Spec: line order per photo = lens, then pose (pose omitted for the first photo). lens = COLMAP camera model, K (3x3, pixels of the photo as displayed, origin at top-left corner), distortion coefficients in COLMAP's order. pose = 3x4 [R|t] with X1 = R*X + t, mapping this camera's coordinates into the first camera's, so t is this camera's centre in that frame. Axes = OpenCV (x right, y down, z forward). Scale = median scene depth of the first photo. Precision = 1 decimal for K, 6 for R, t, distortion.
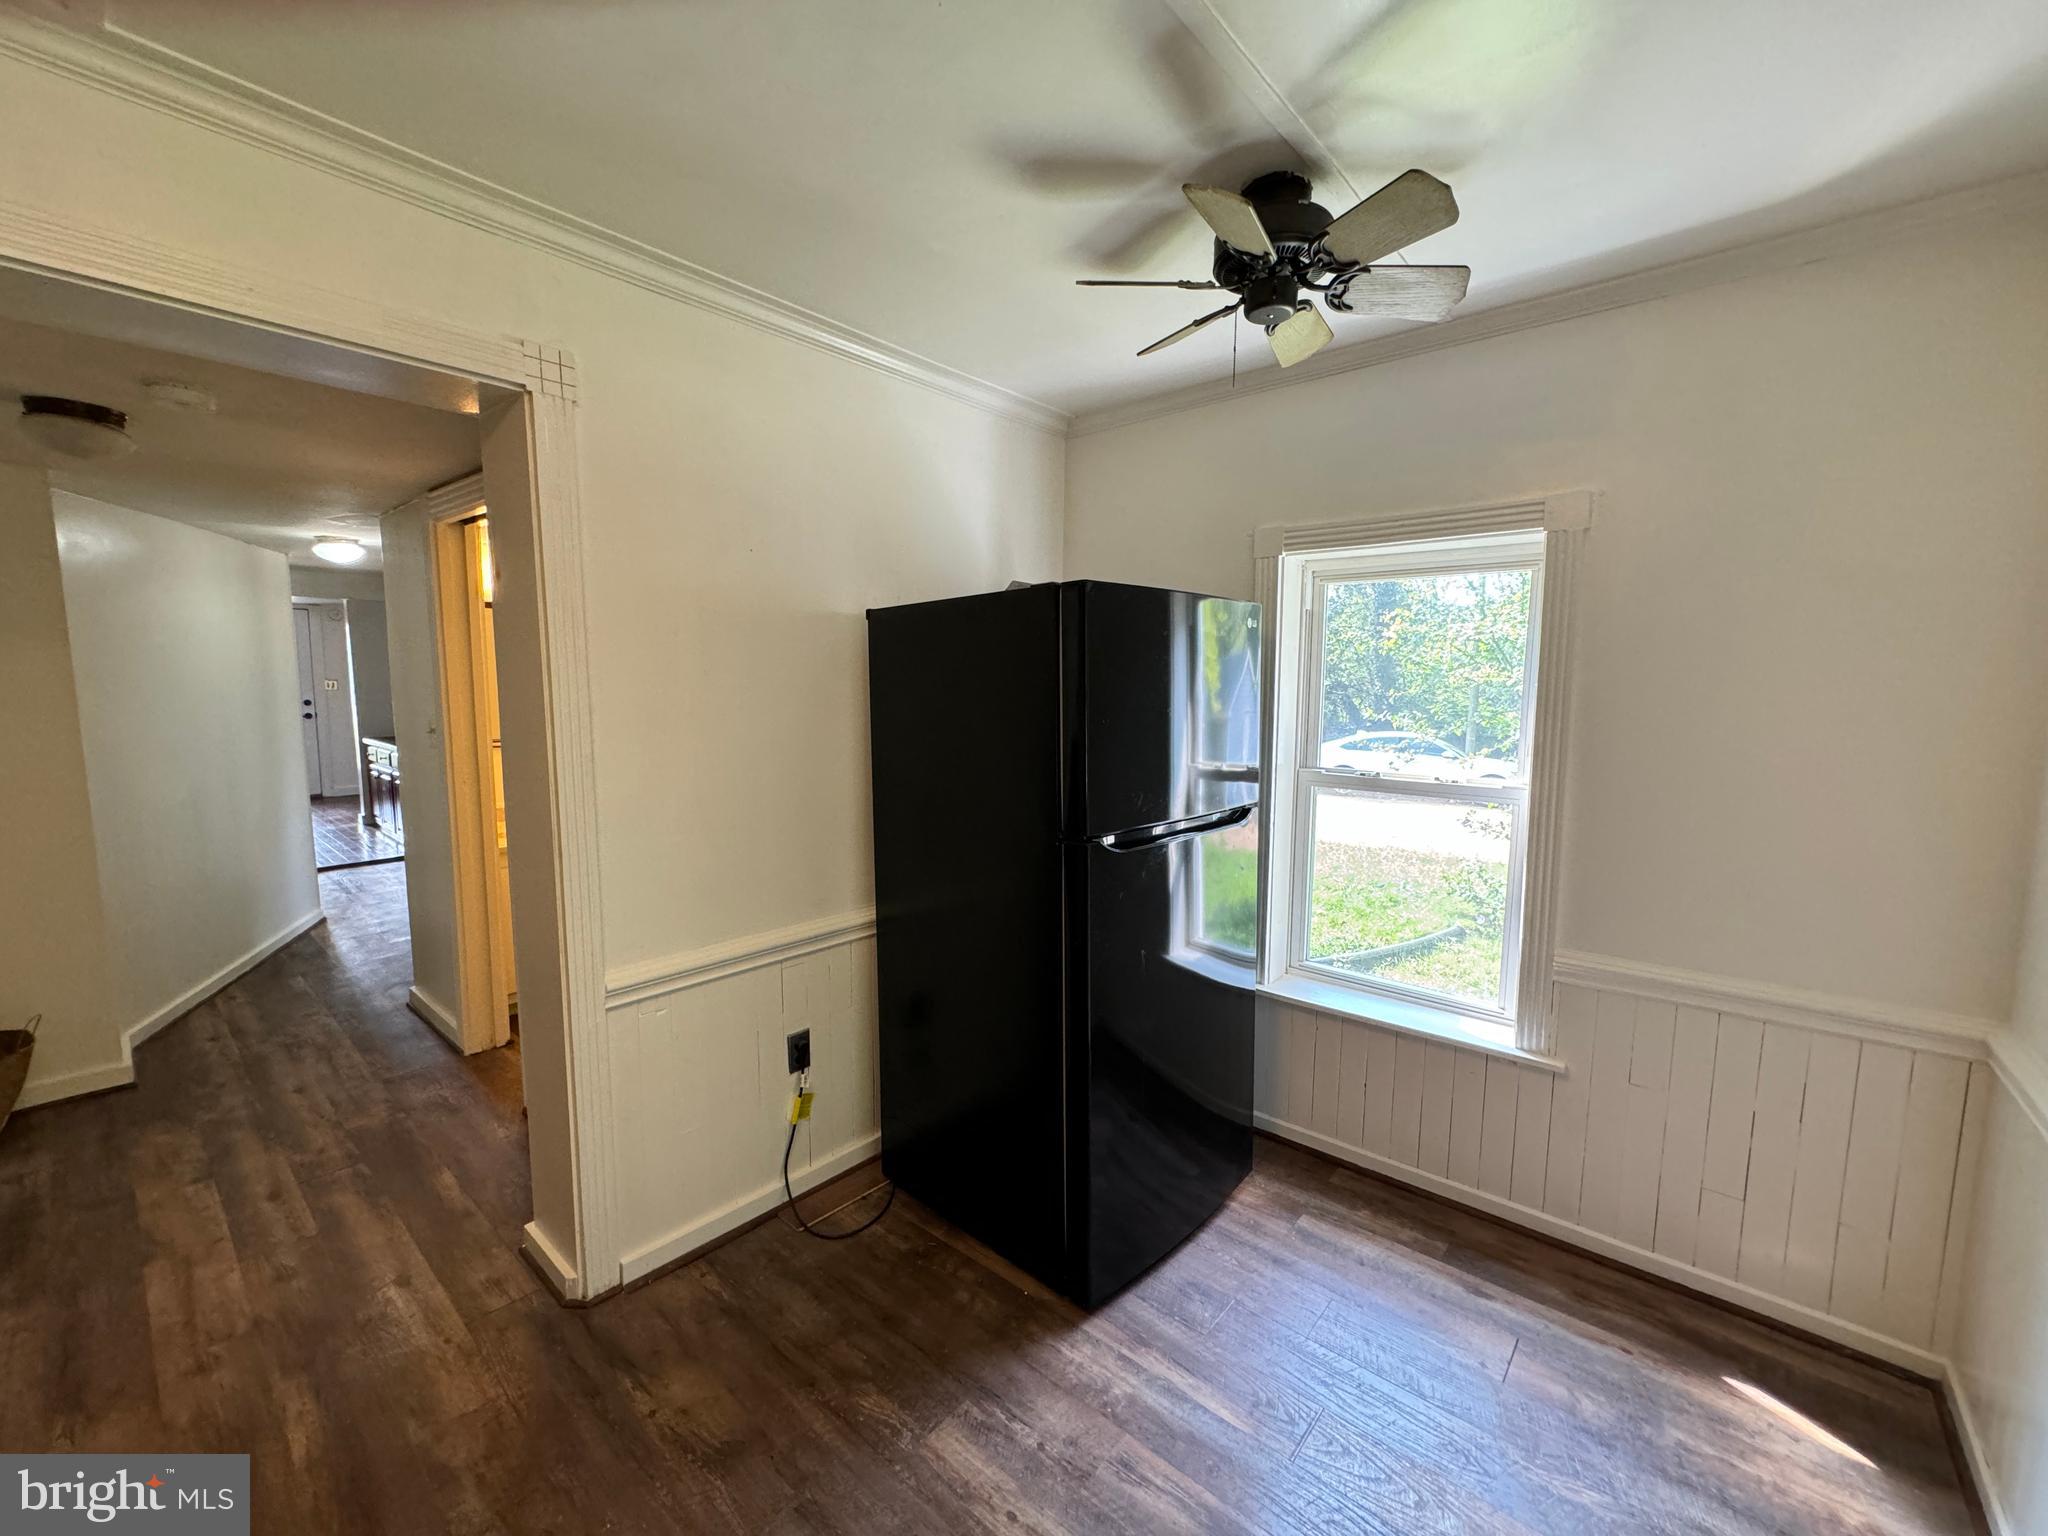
lens RADIAL K [[819.4, 0, 1027.4], [0, 819.4, 764.3], [0, 0, 1]] dist [-0.000612, -0.000625]
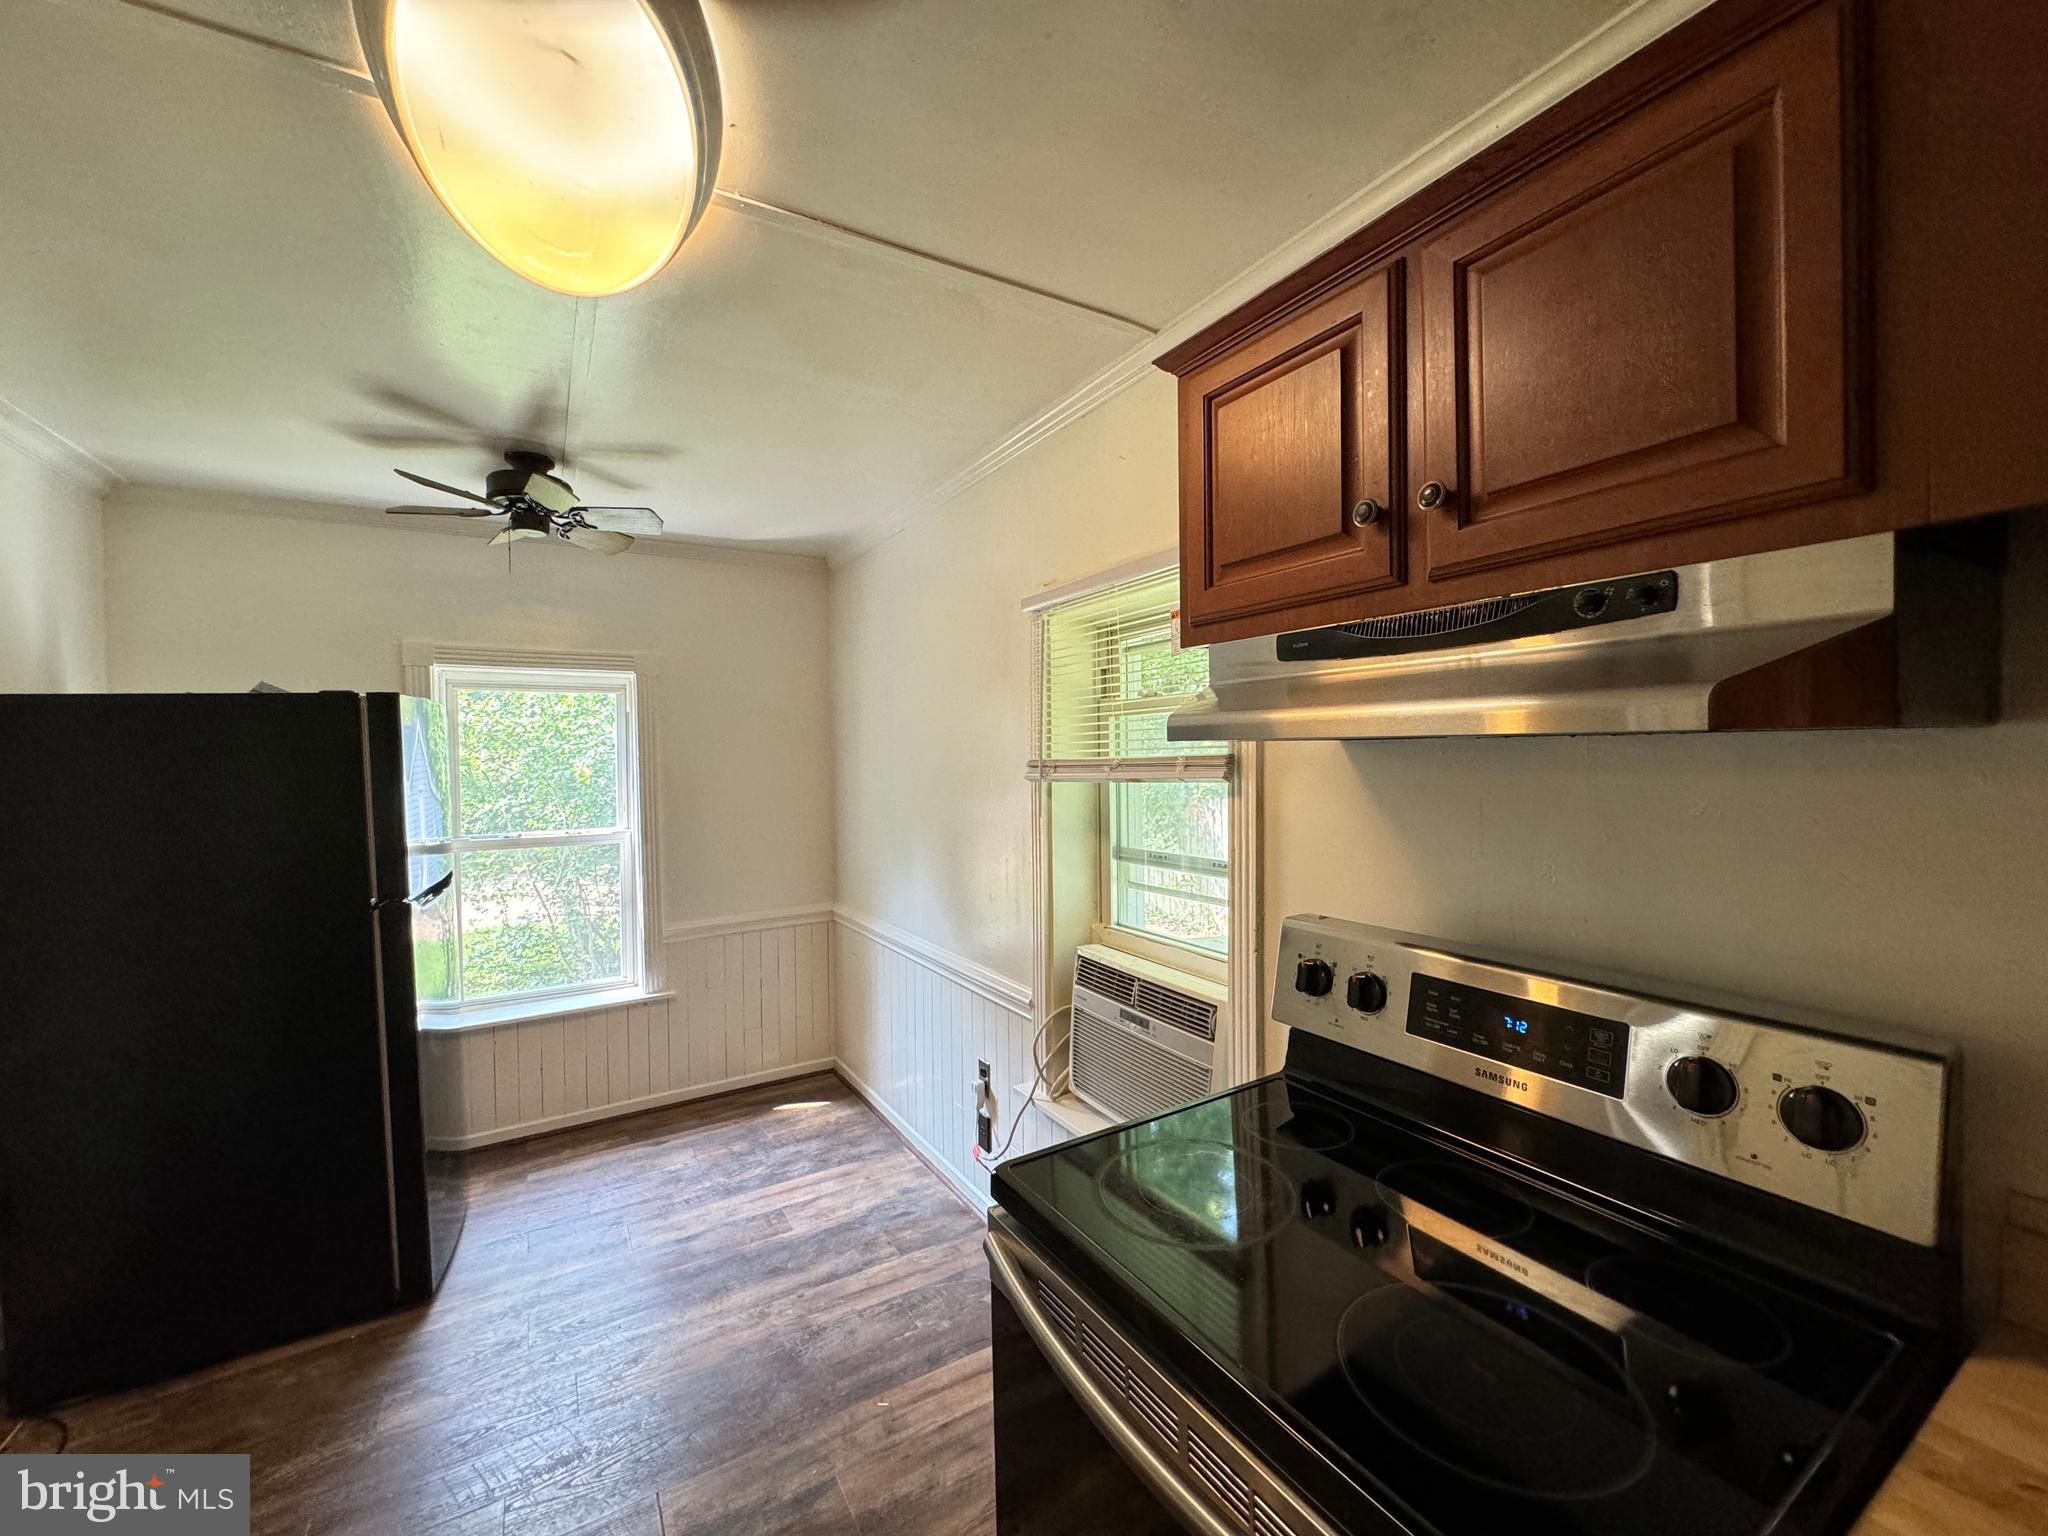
lens RADIAL K [[819.4, 0, 1028.5], [0, 819.4, 762.6], [0, 0, 1]] dist [-0.000612, -0.000625]
pose [[0.307469, -0.022343, 0.951296, -0.722986], [0.113592, 0.993437, -0.013382, 0.007762], [-0.944754, 0.112174, 0.307989, -0.255031]]
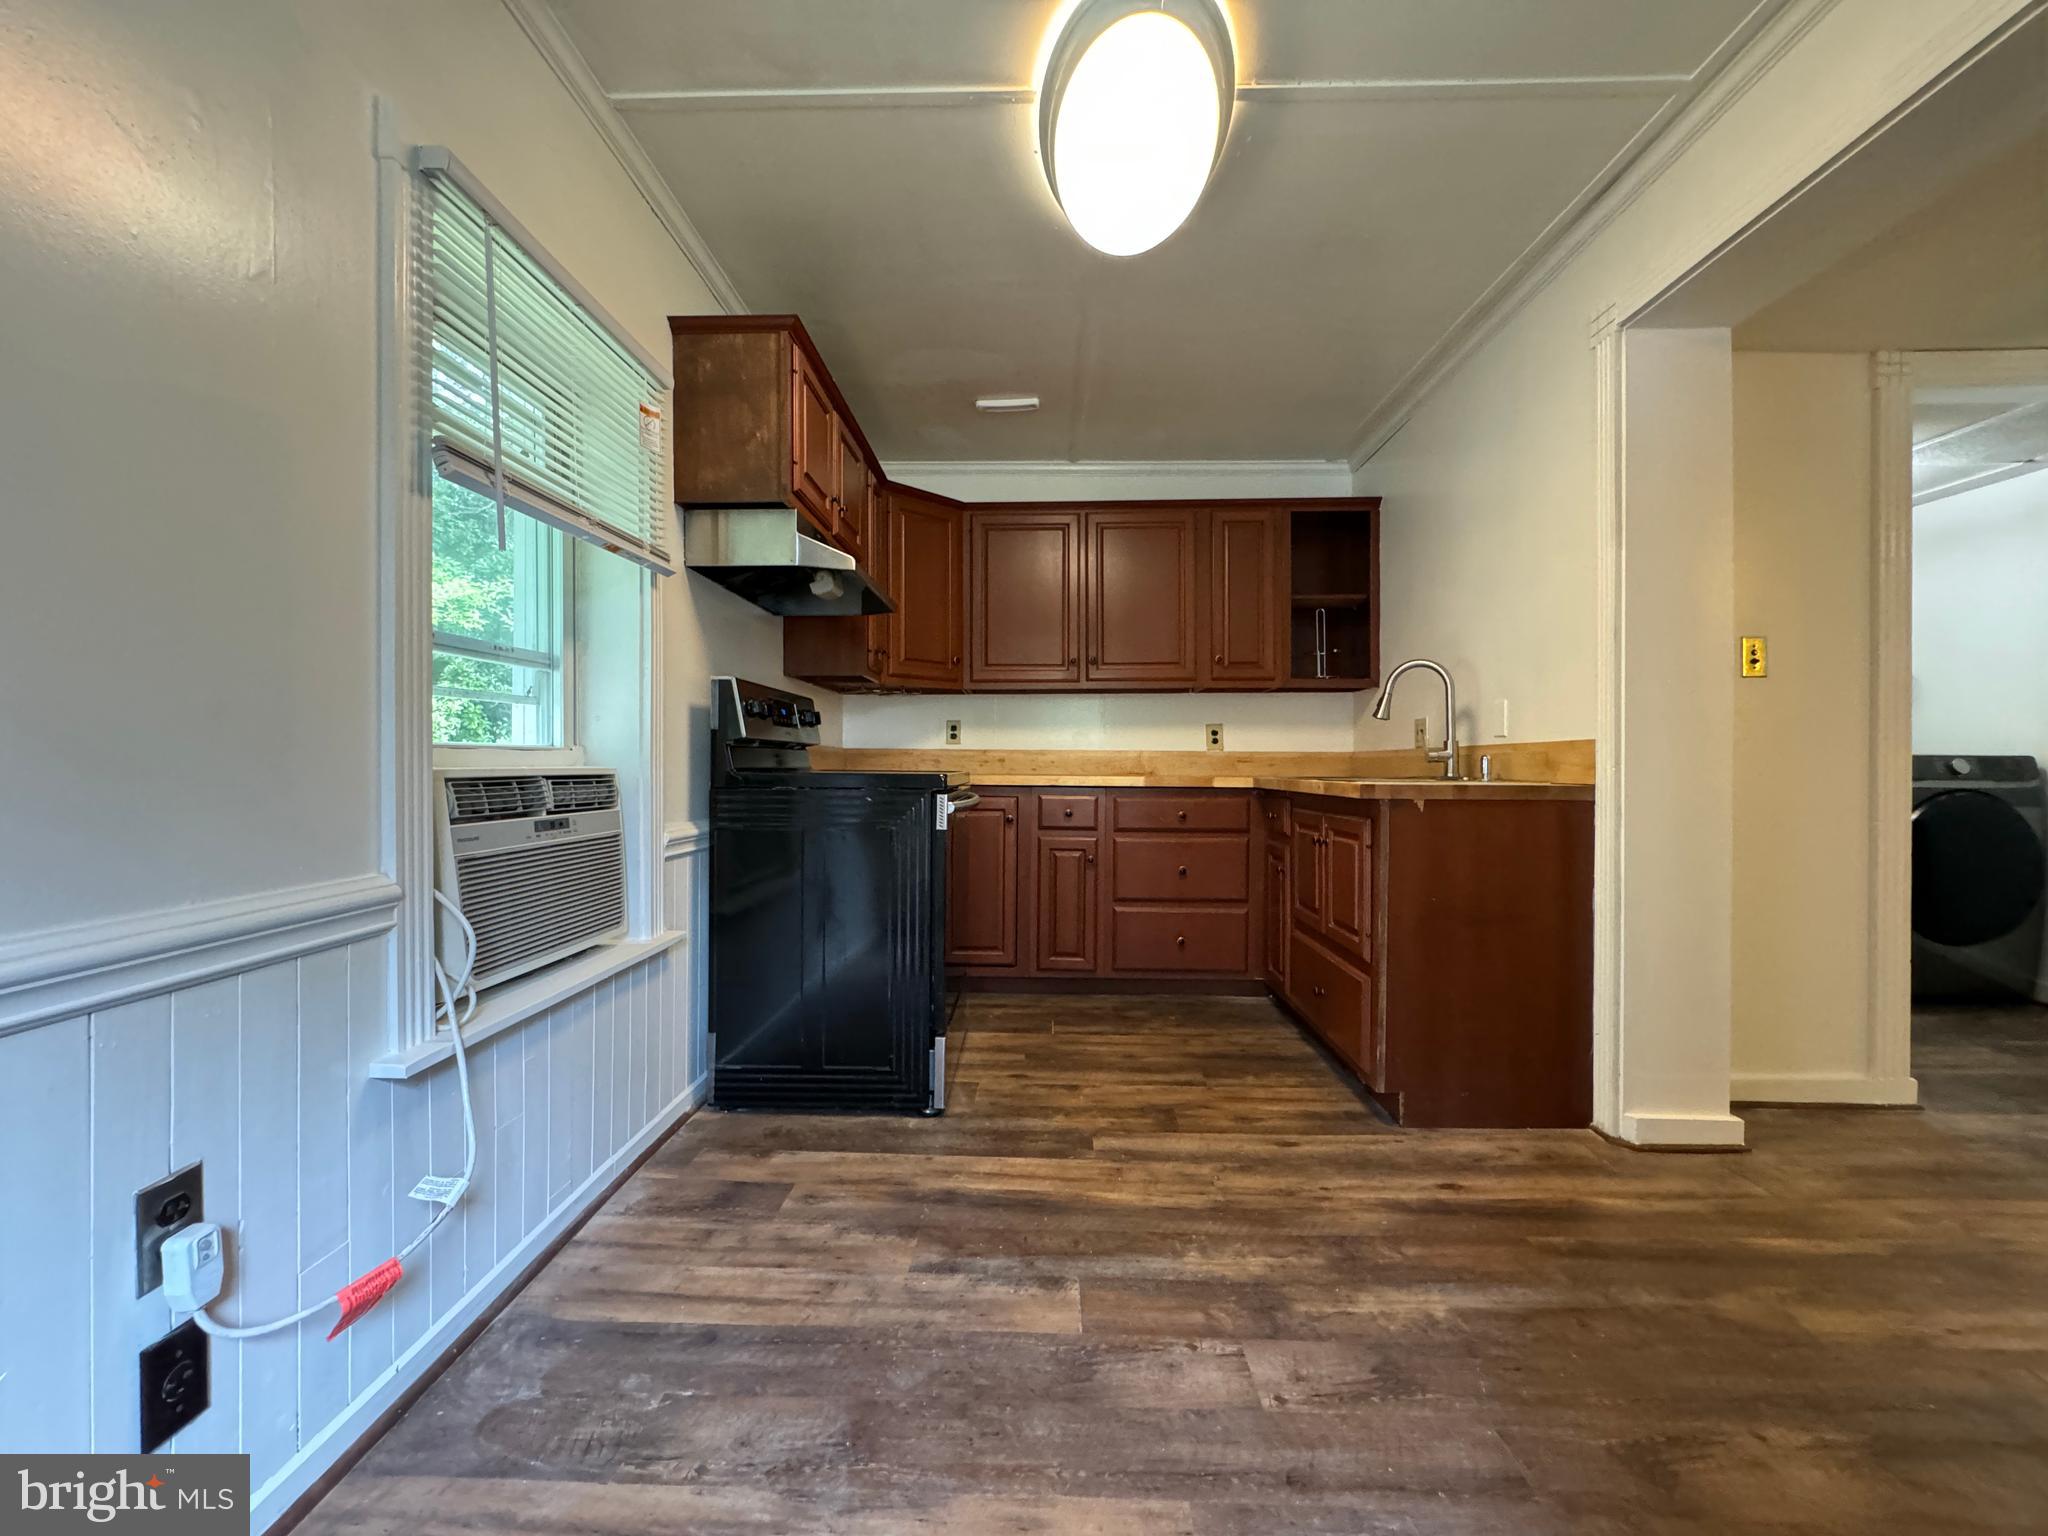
lens RADIAL K [[819.4, 0, 1018.1], [0, 819.4, 761.9], [0, 0, 1]] dist [-0.000612, -0.000625]
pose [[-0.777066, -0.003909, -0.629407, 0.402258], [-0.068644, 0.994542, 0.078572, 0.157171], [0.625665, 0.104260, -0.773094, 0.879354]]
